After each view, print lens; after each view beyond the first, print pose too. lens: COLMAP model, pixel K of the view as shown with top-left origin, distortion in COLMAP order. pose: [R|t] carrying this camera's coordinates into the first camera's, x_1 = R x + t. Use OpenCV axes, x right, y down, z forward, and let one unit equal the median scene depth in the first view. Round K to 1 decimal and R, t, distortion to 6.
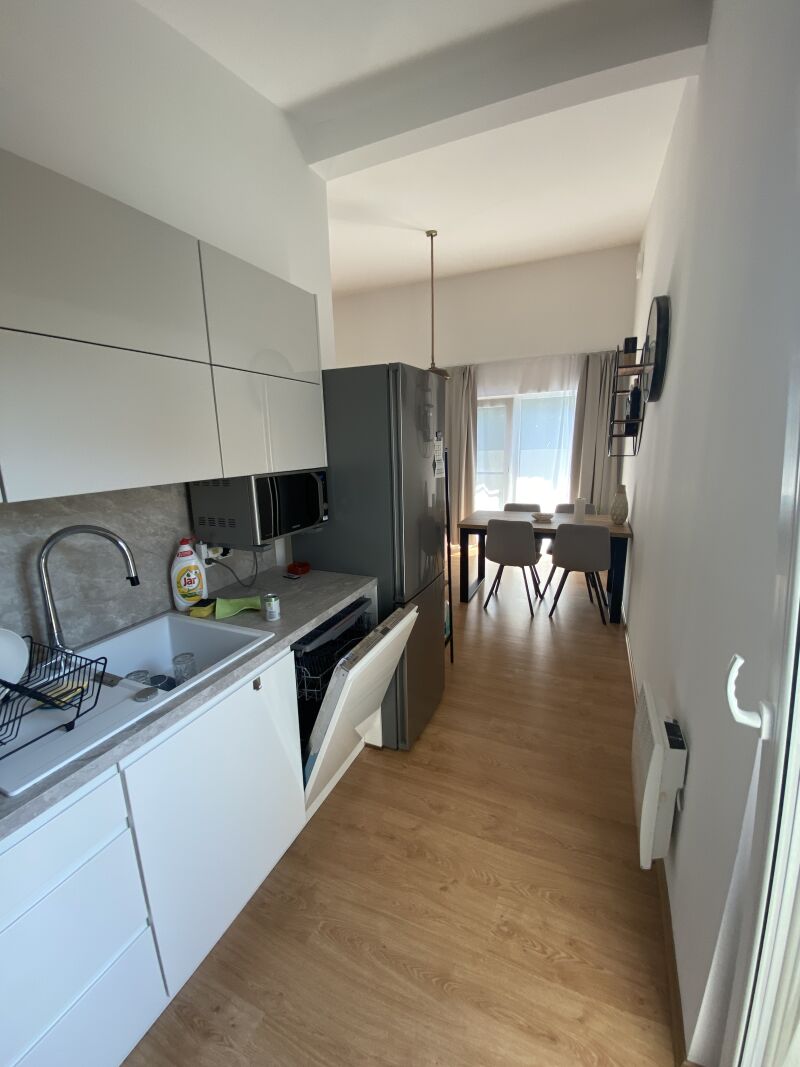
lens RADIAL K [[436.4, 0, 398.6], [0, 436.4, 525.9], [0, 0, 1]] dist [-0.021323, -0.000776]
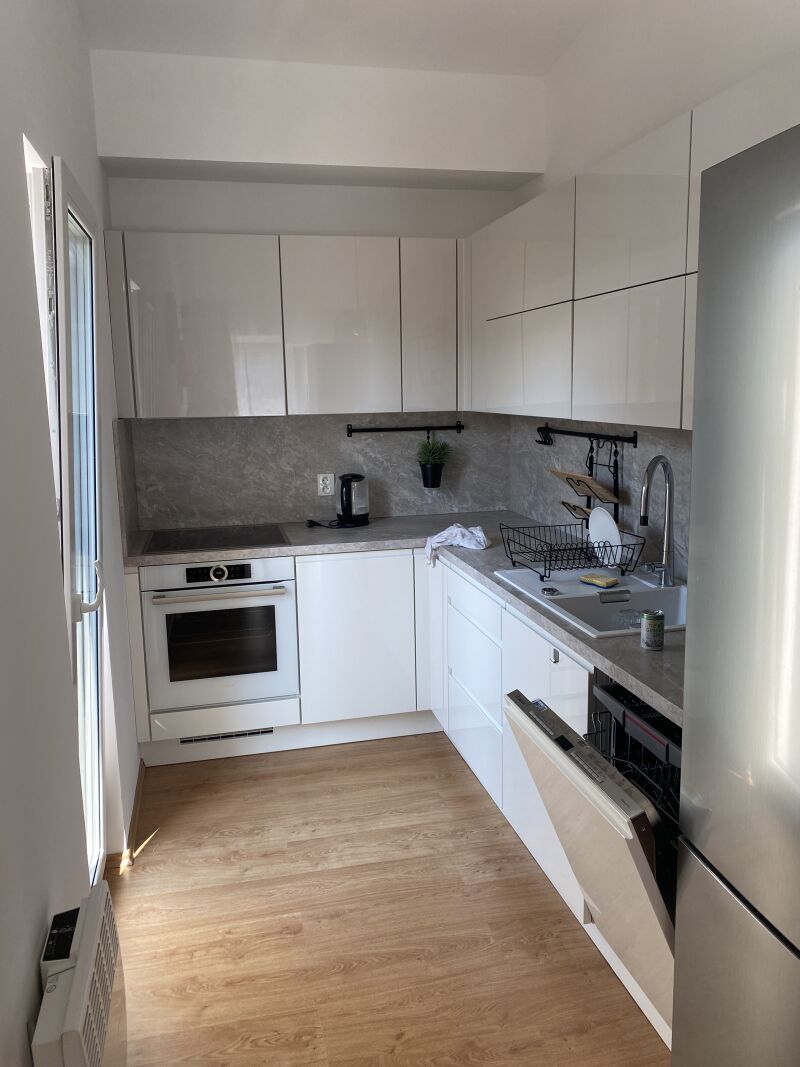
lens RADIAL K [[834.4, 0, 398.9], [0, 834.4, 534.5], [0, 0, 1]] dist [-0.004054, -0.001314]
pose [[-0.793512, 0.151163, -0.589482, 0.859403], [-0.080221, 0.934223, 0.347552, -0.416123], [0.603245, 0.323075, -0.729190, 1.903075]]
